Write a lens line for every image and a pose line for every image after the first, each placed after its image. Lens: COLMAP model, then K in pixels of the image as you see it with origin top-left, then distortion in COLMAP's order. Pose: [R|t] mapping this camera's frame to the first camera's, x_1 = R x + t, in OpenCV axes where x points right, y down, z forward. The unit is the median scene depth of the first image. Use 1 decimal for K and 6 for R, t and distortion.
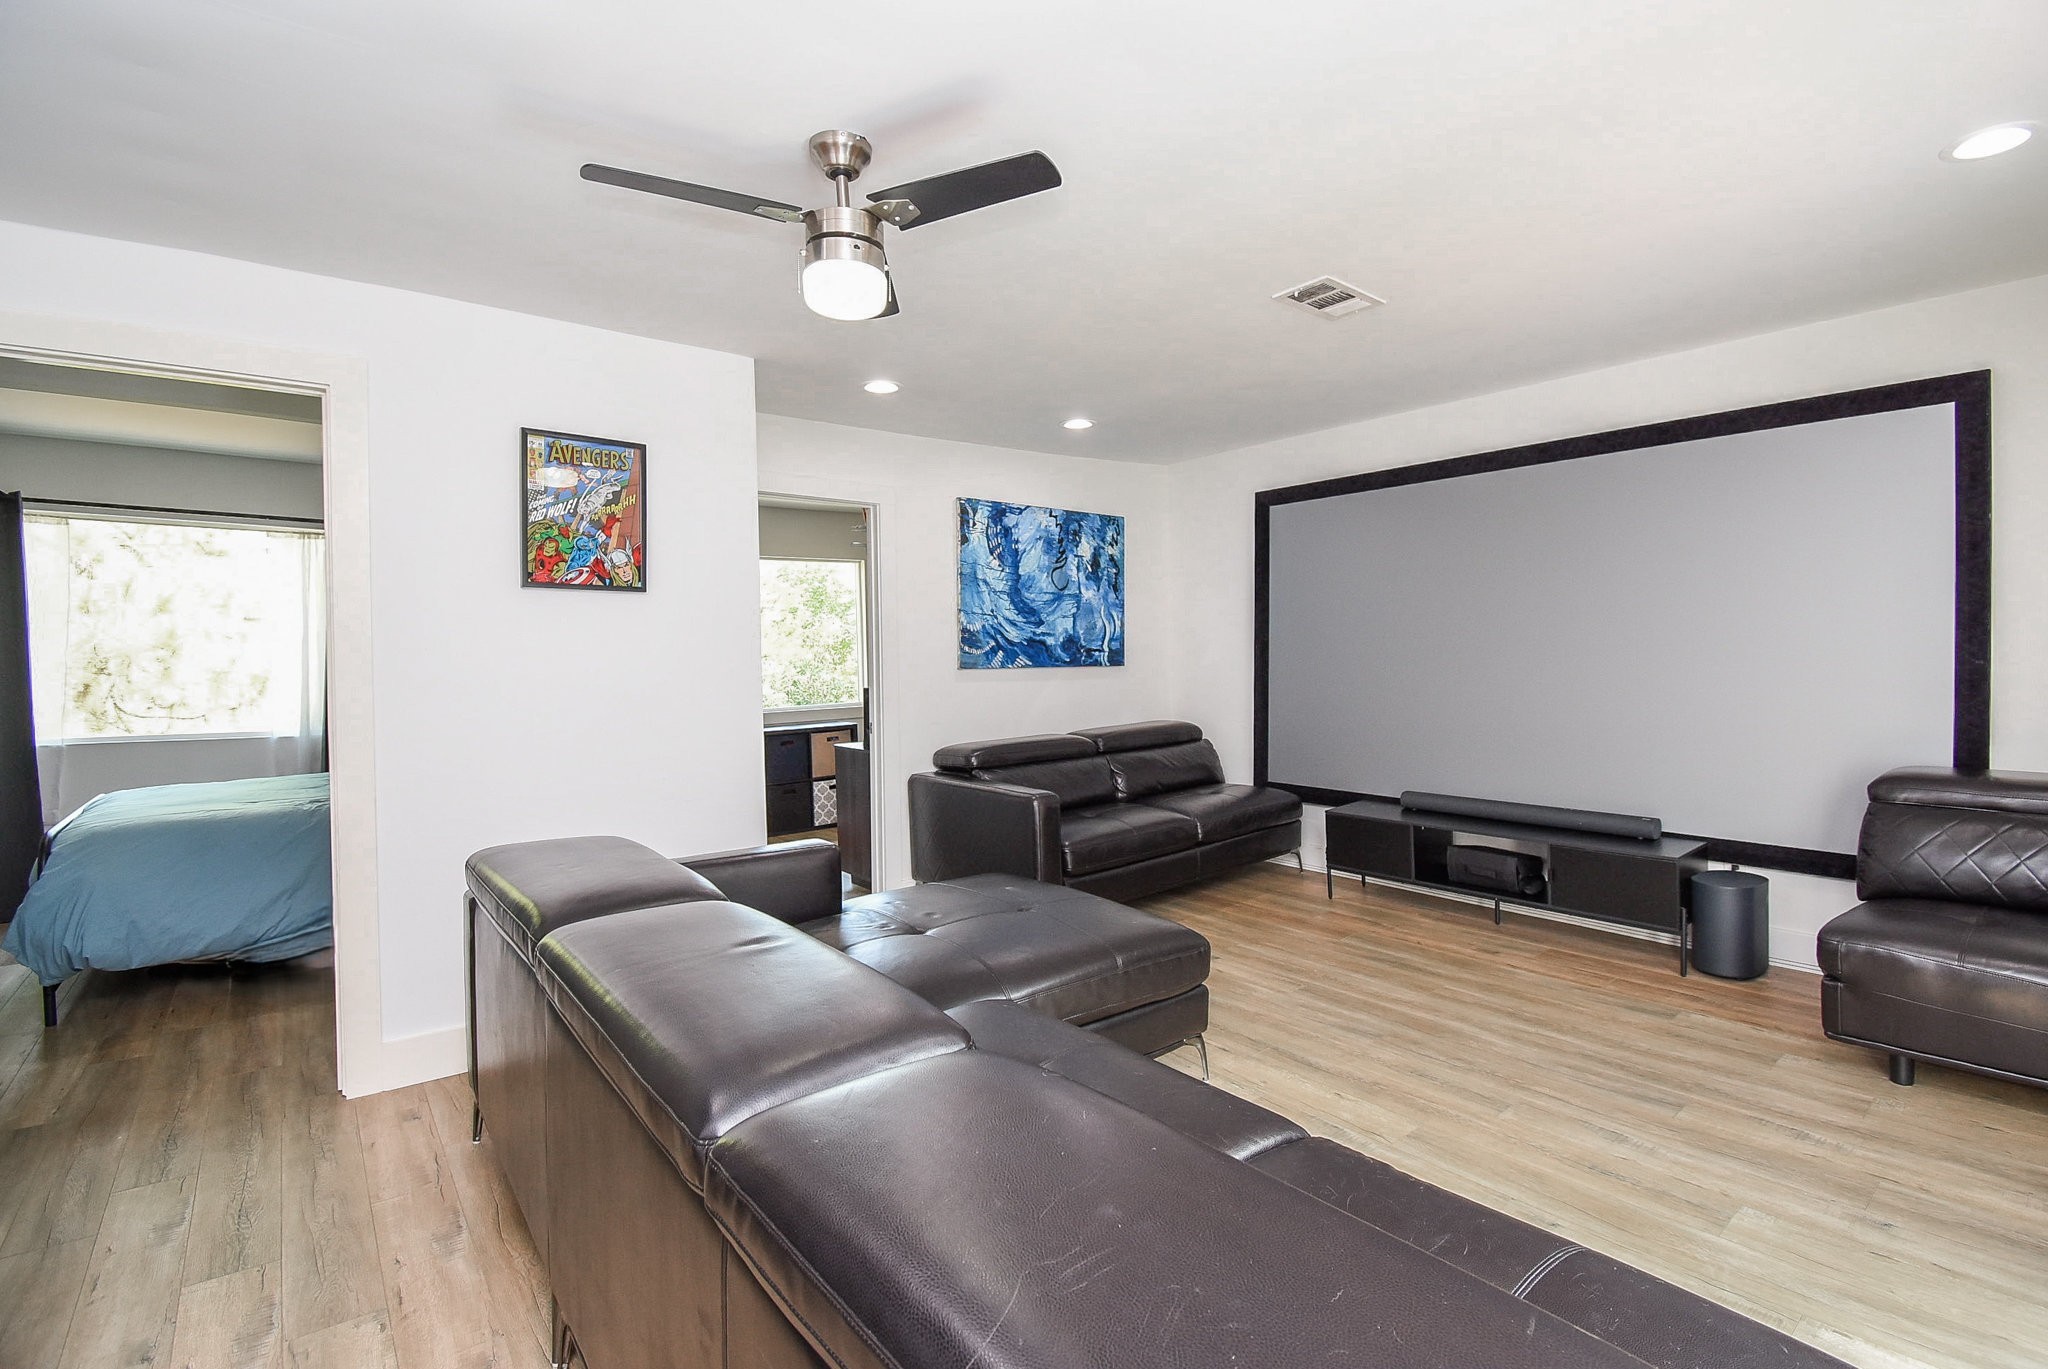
lens RADIAL K [[927.5, 0, 1029.6], [0, 927.5, 671.5], [0, 0, 1]] dist [-0.003783, -0.006660]
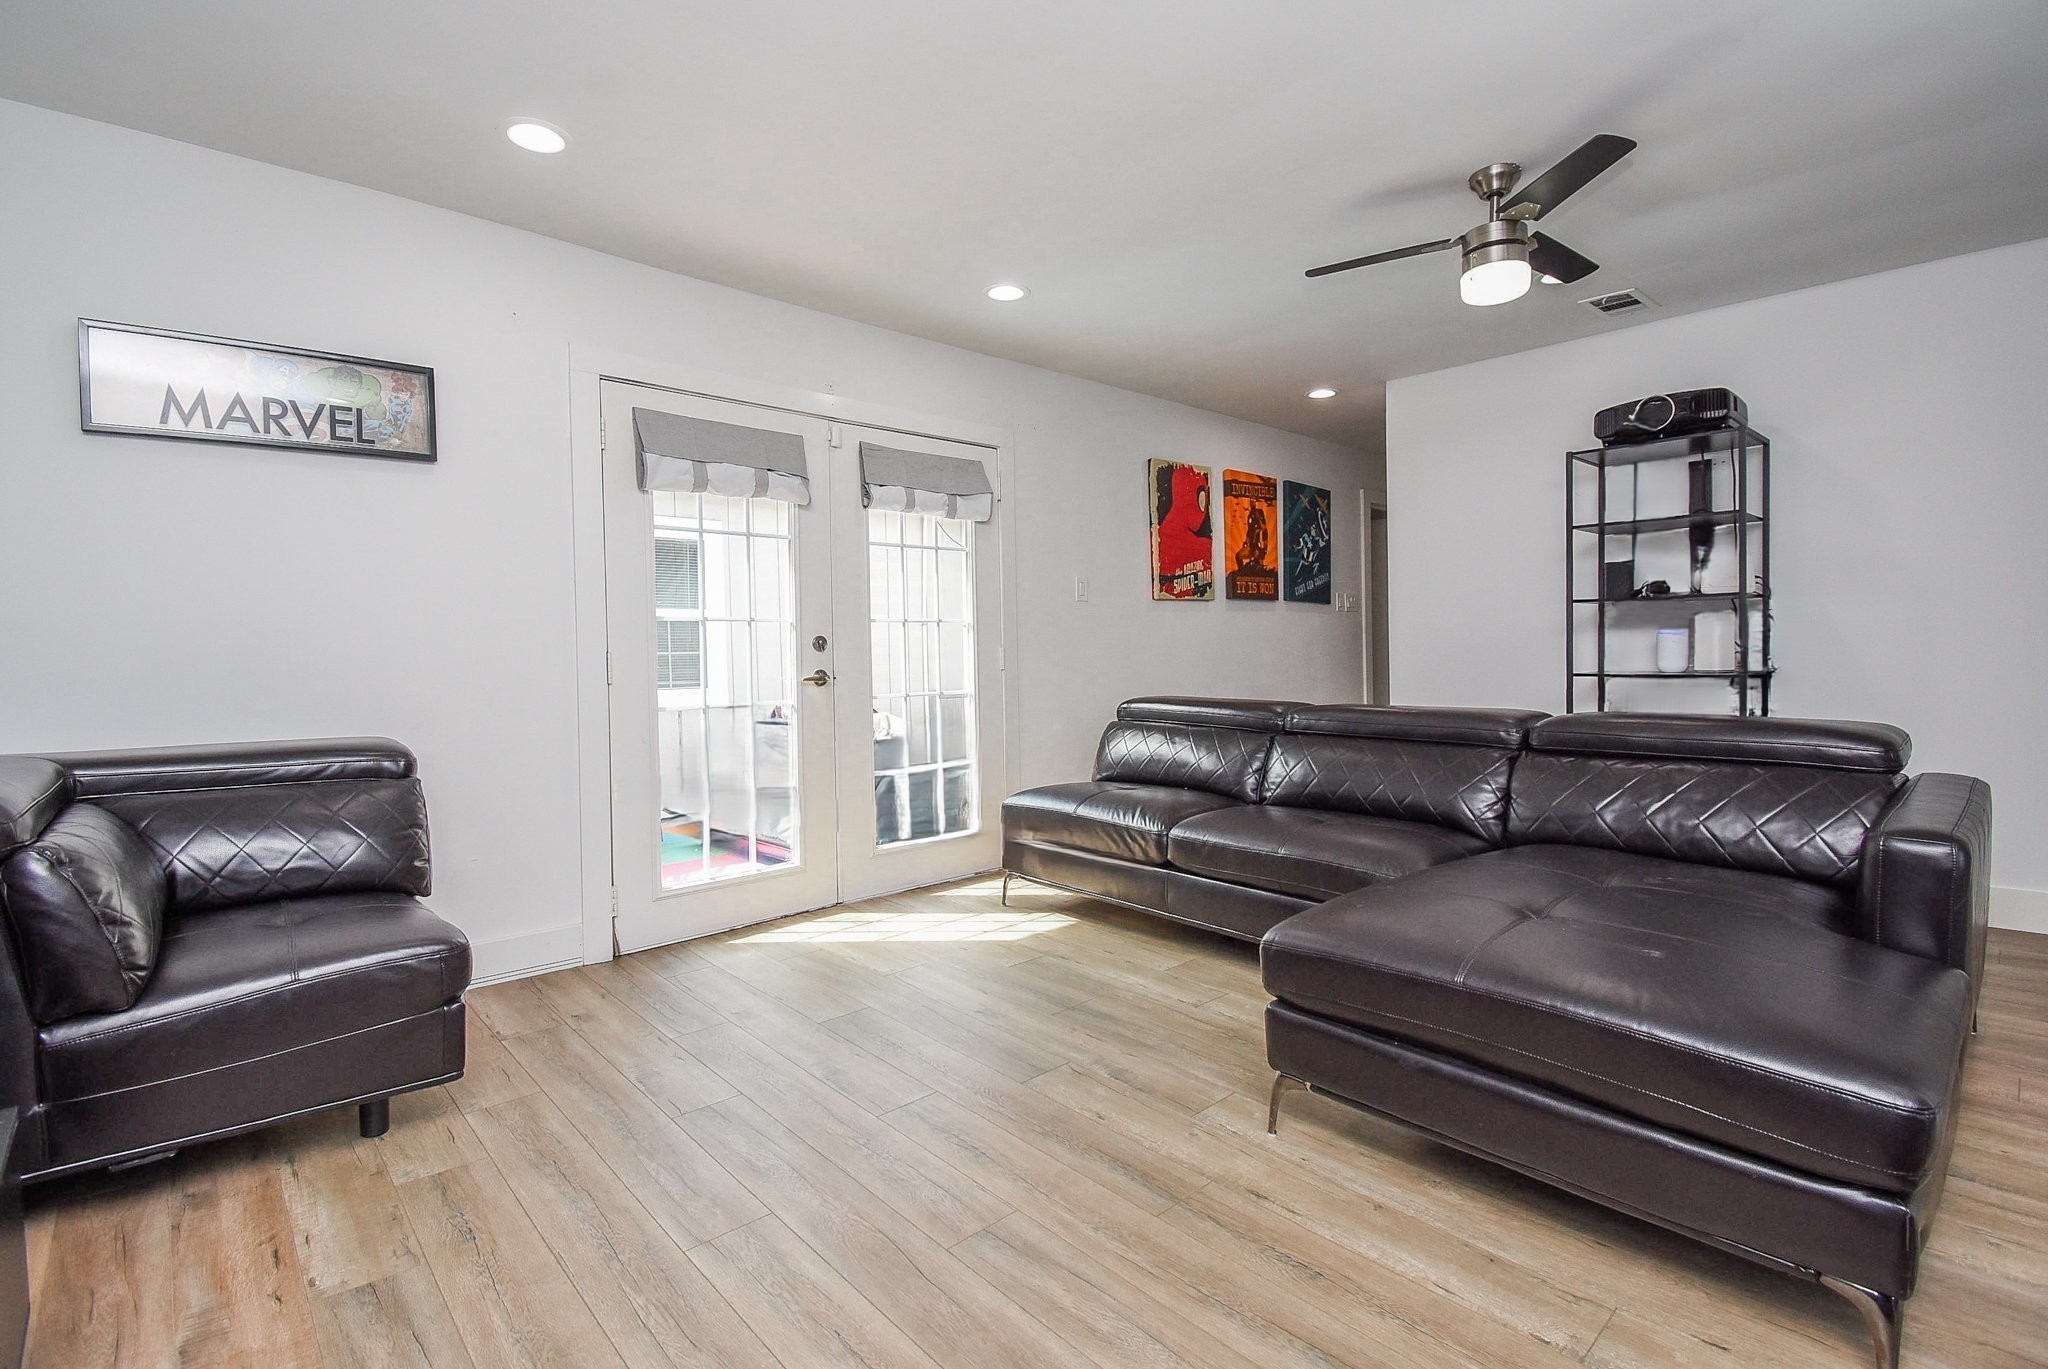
lens RADIAL K [[927.5, 0, 1017.9], [0, 927.5, 679.8], [0, 0, 1]] dist [-0.003783, -0.006660]
pose [[-0.997951, 0.038048, -0.051440, 0.229082], [0.035568, 0.998200, 0.048297, 0.024473], [0.053185, 0.046368, -0.997508, 0.939967]]
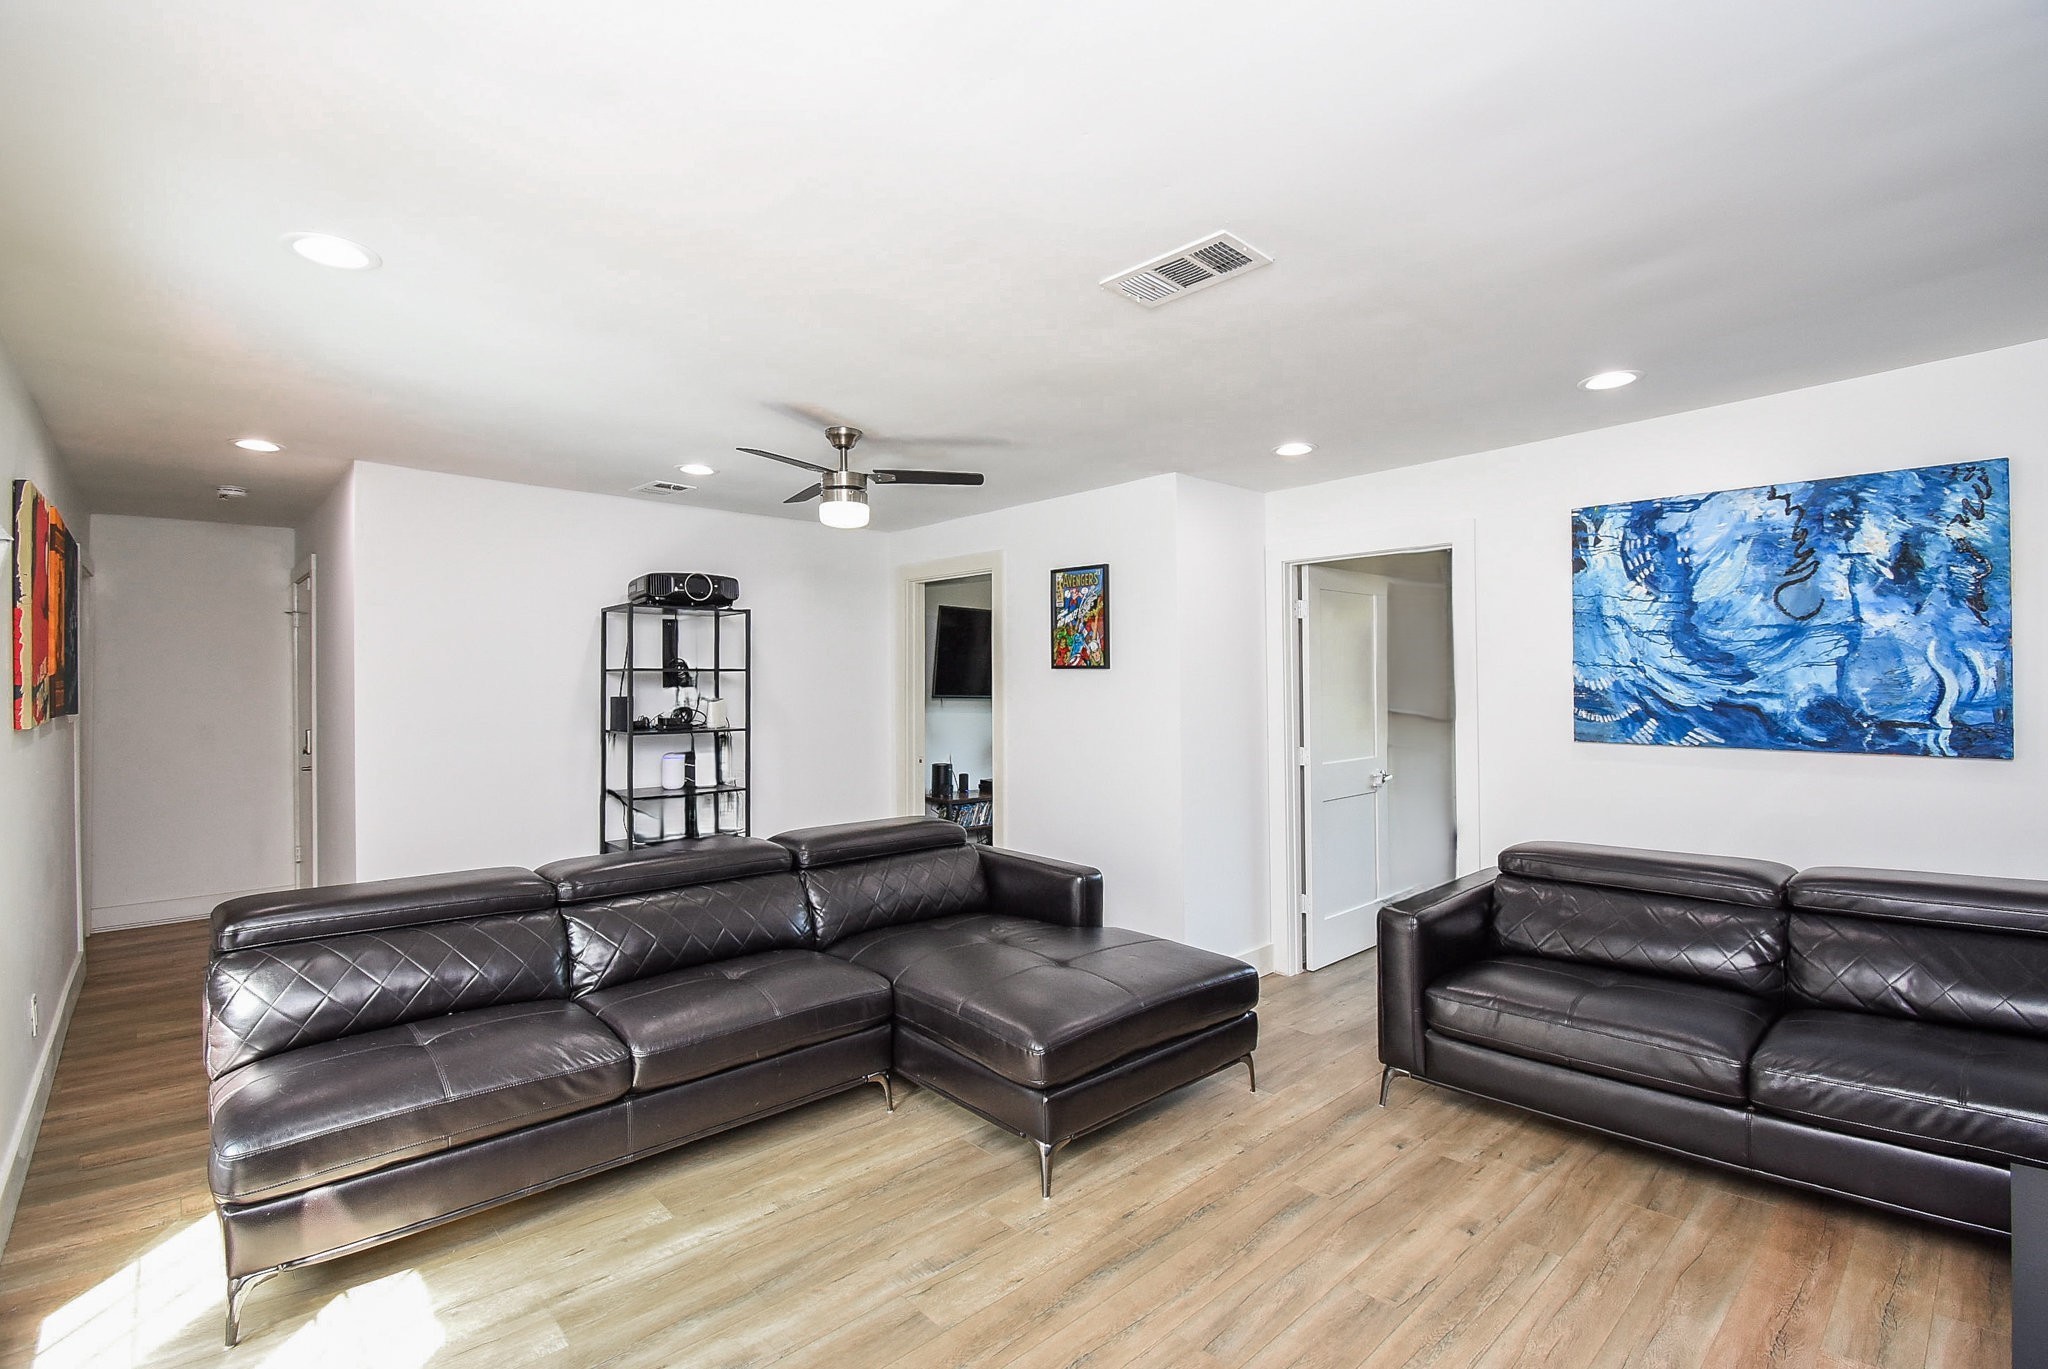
lens RADIAL K [[927.5, 0, 1012.7], [0, 927.5, 683.2], [0, 0, 1]] dist [-0.003783, -0.006660]
pose [[0.065379, 0.014981, -0.997748, 0.622110], [-0.011140, 0.999836, 0.014283, -0.053742], [0.997798, 0.010181, 0.065535, 0.498258]]
